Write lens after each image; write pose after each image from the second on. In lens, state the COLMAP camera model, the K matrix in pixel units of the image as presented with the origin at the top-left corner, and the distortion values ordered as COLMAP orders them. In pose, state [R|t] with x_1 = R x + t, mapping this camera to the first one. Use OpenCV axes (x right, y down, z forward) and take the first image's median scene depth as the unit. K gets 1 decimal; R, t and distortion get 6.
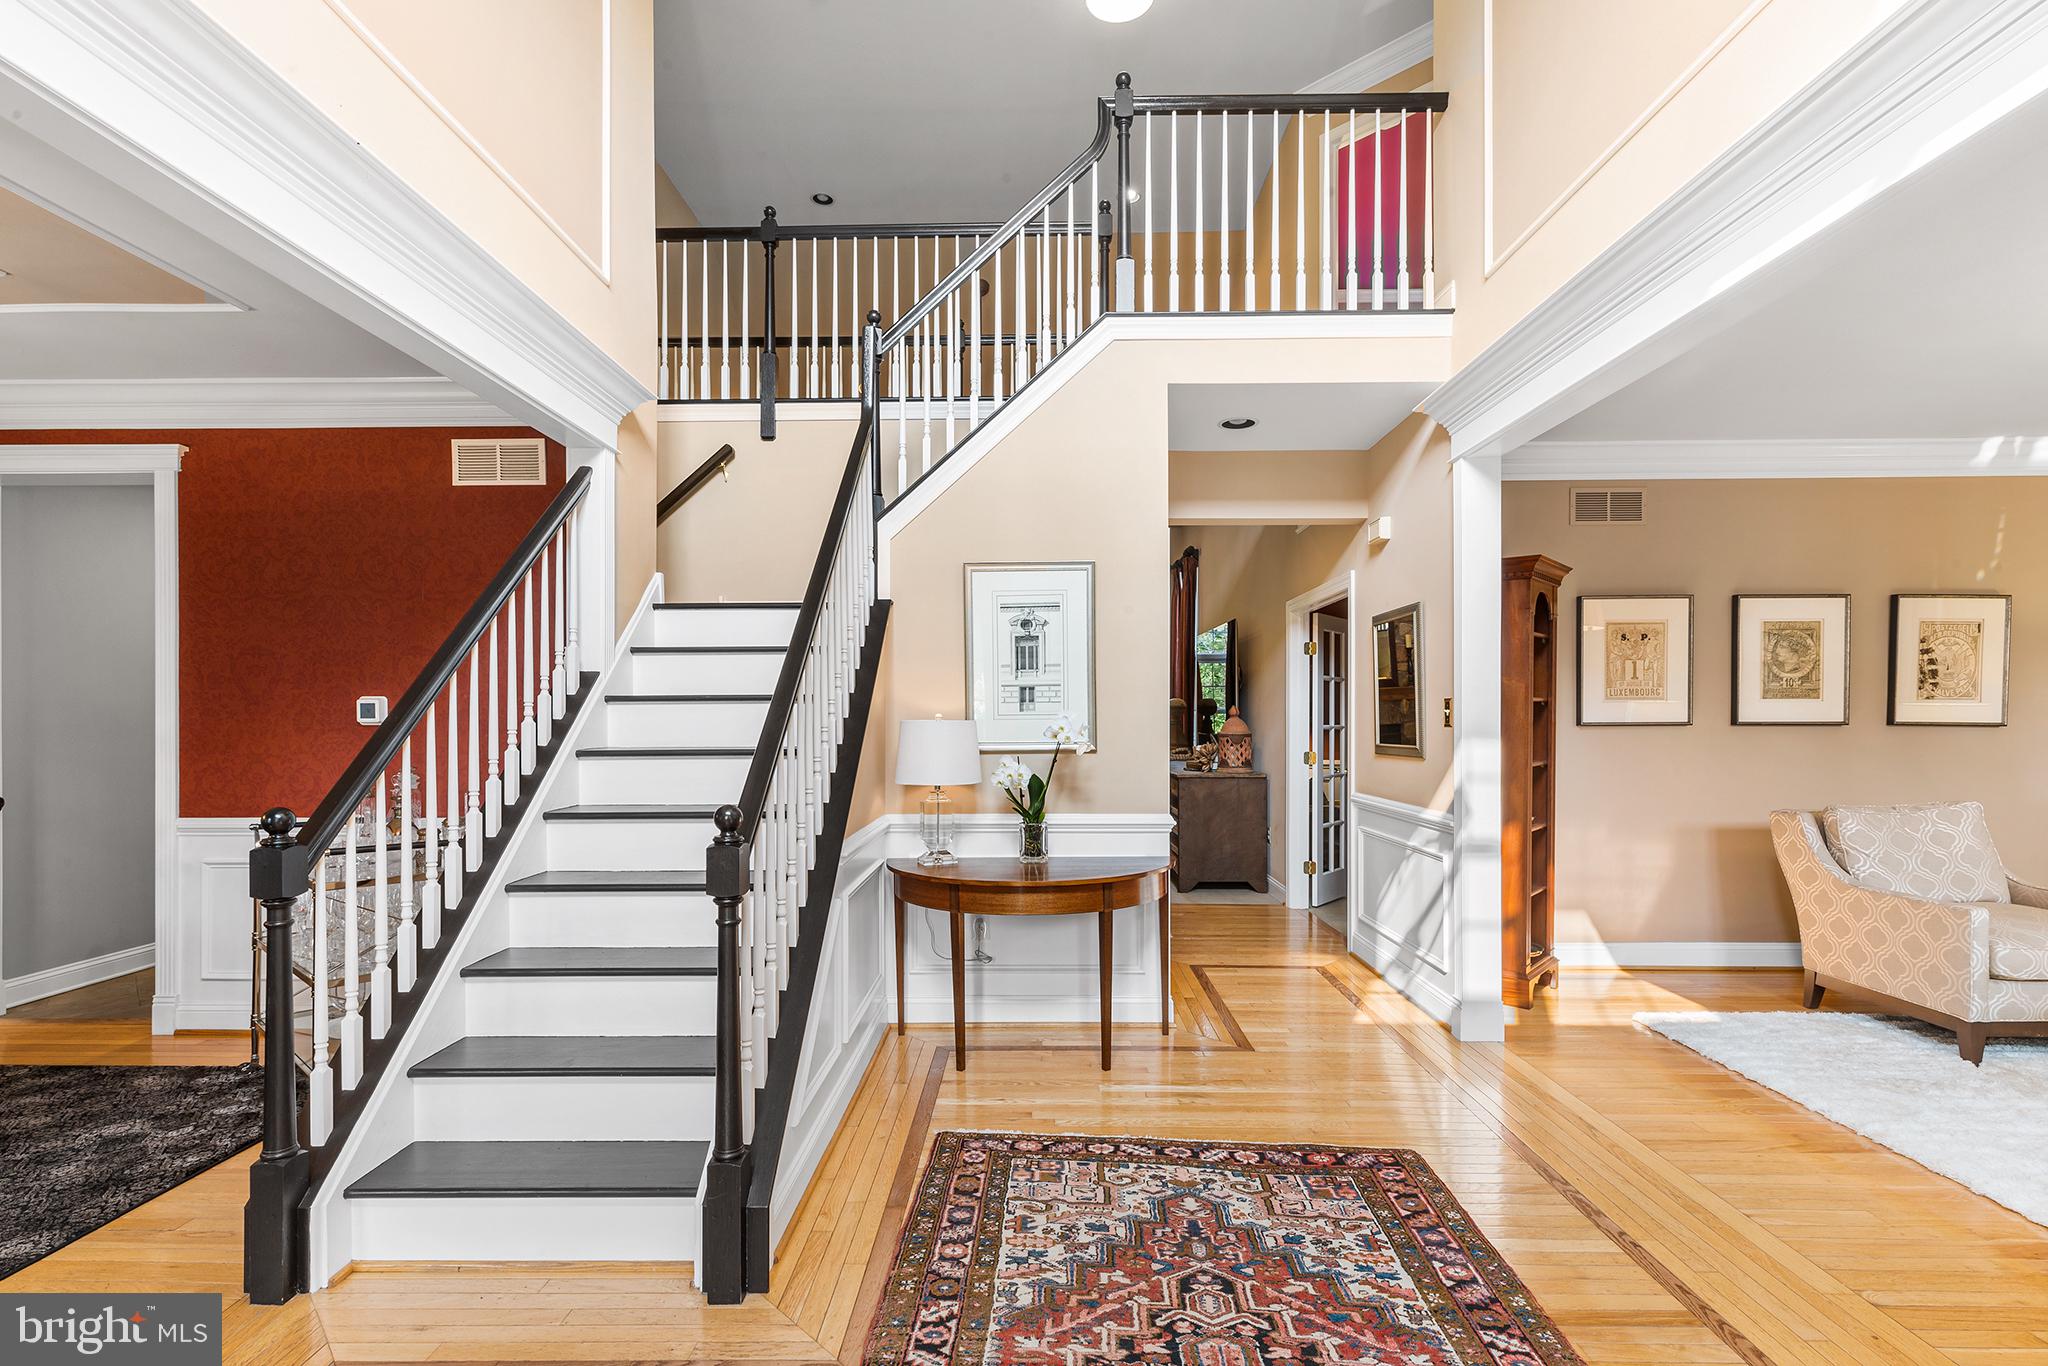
lens RADIAL K [[931.0, 0, 1029.9], [0, 931.0, 717.3], [0, 0, 1]] dist [0.000034, 0.000451]
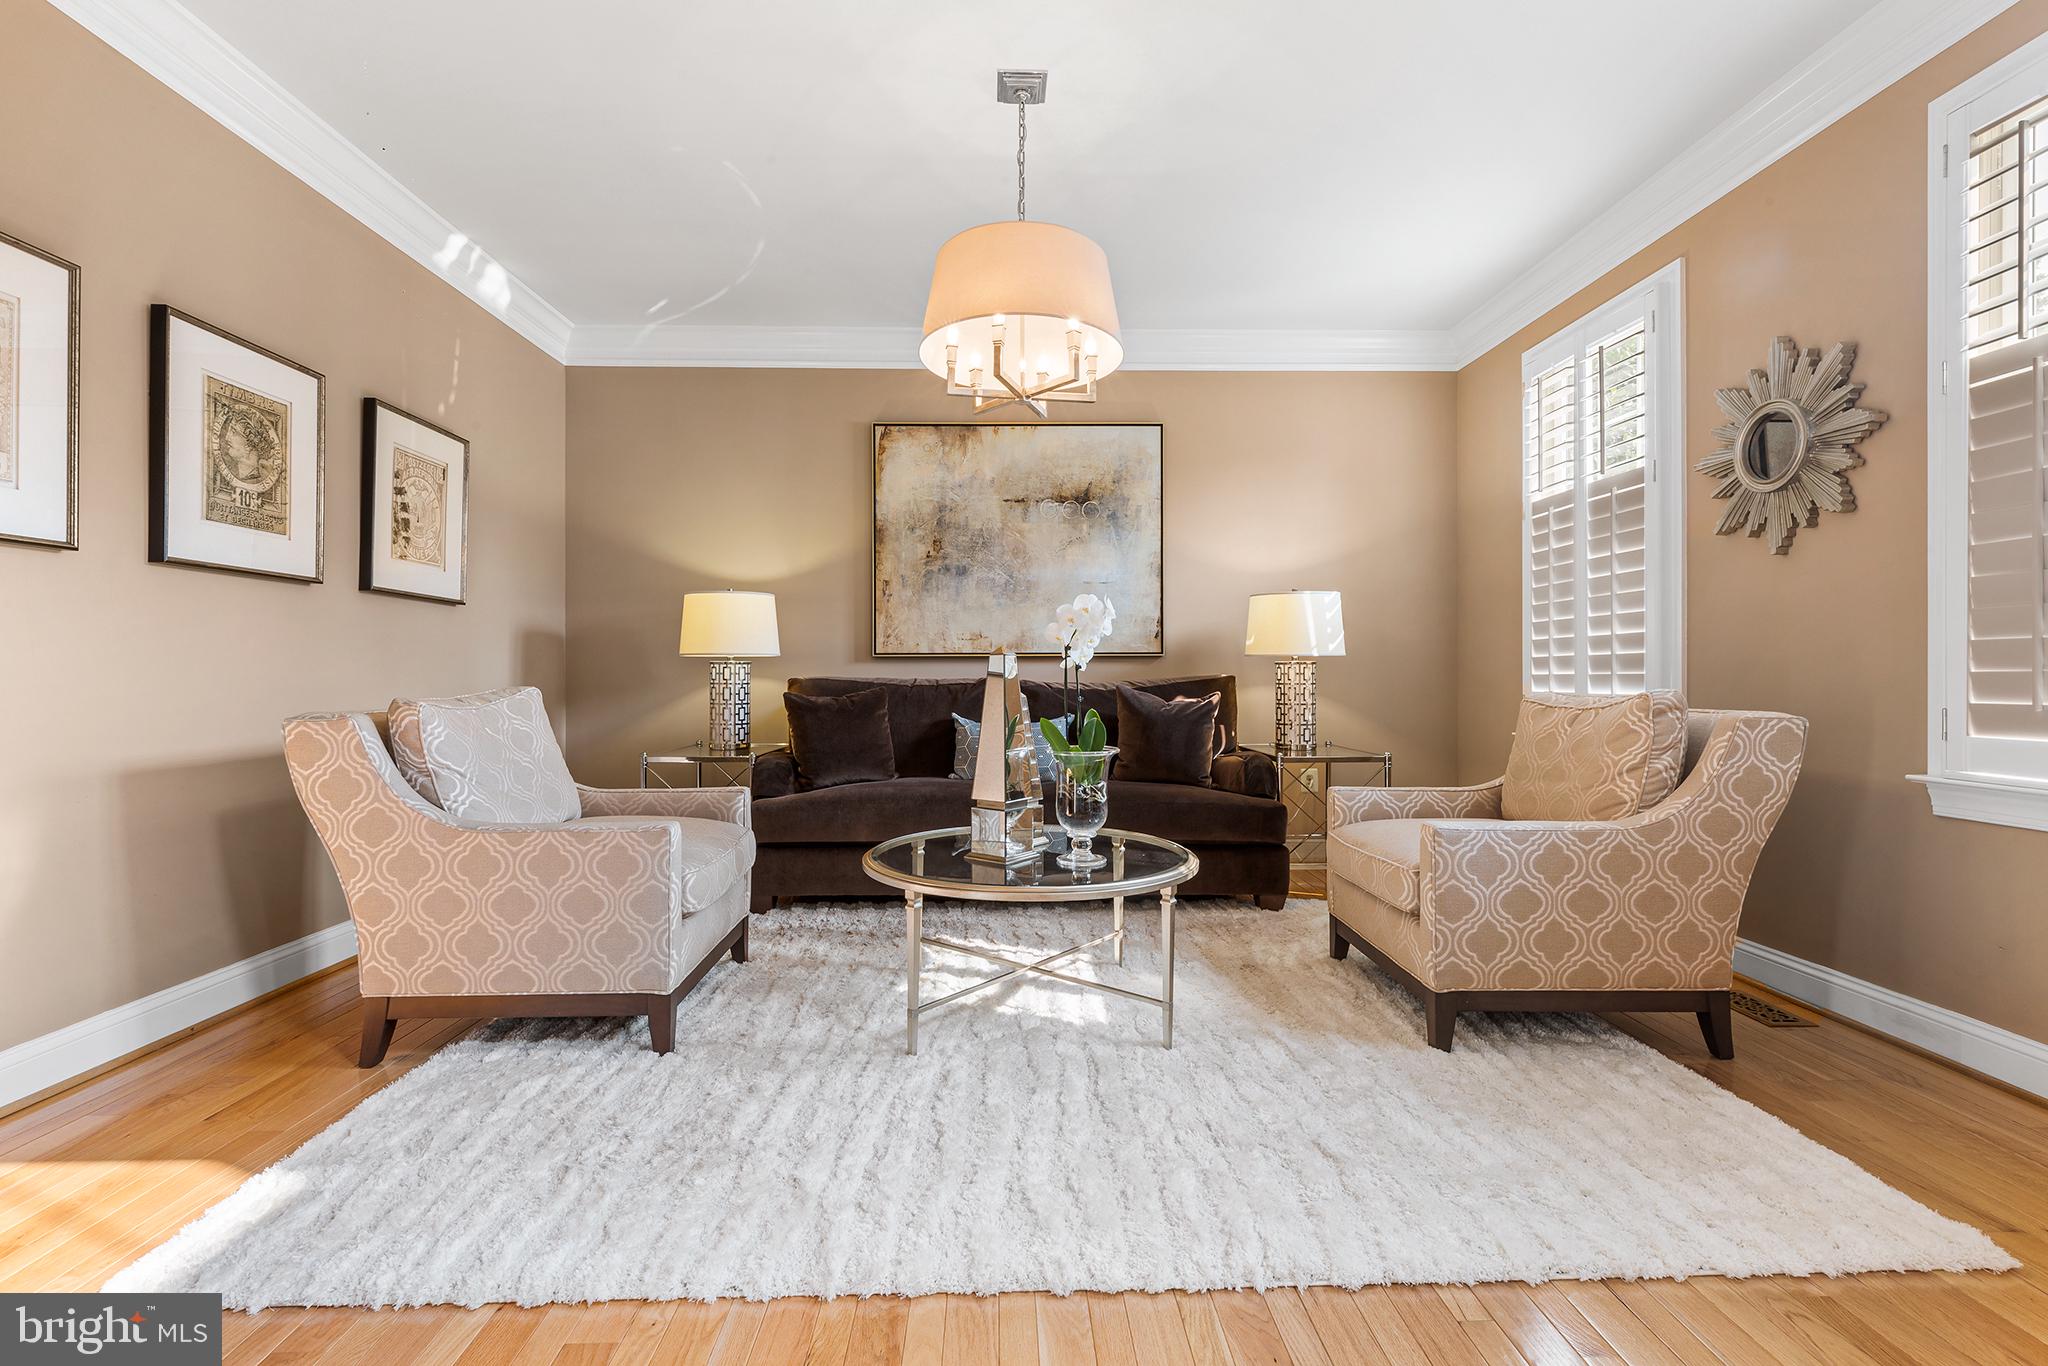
lens RADIAL K [[931.0, 0, 1021.5], [0, 931.0, 675.3], [0, 0, 1]] dist [0.000034, 0.000451]
pose [[-0.038292, 0.002896, 0.999262, 0.235811], [-0.000059, 0.999996, -0.002901, 0.071345], [-0.999267, -0.000170, -0.038291, 0.553764]]
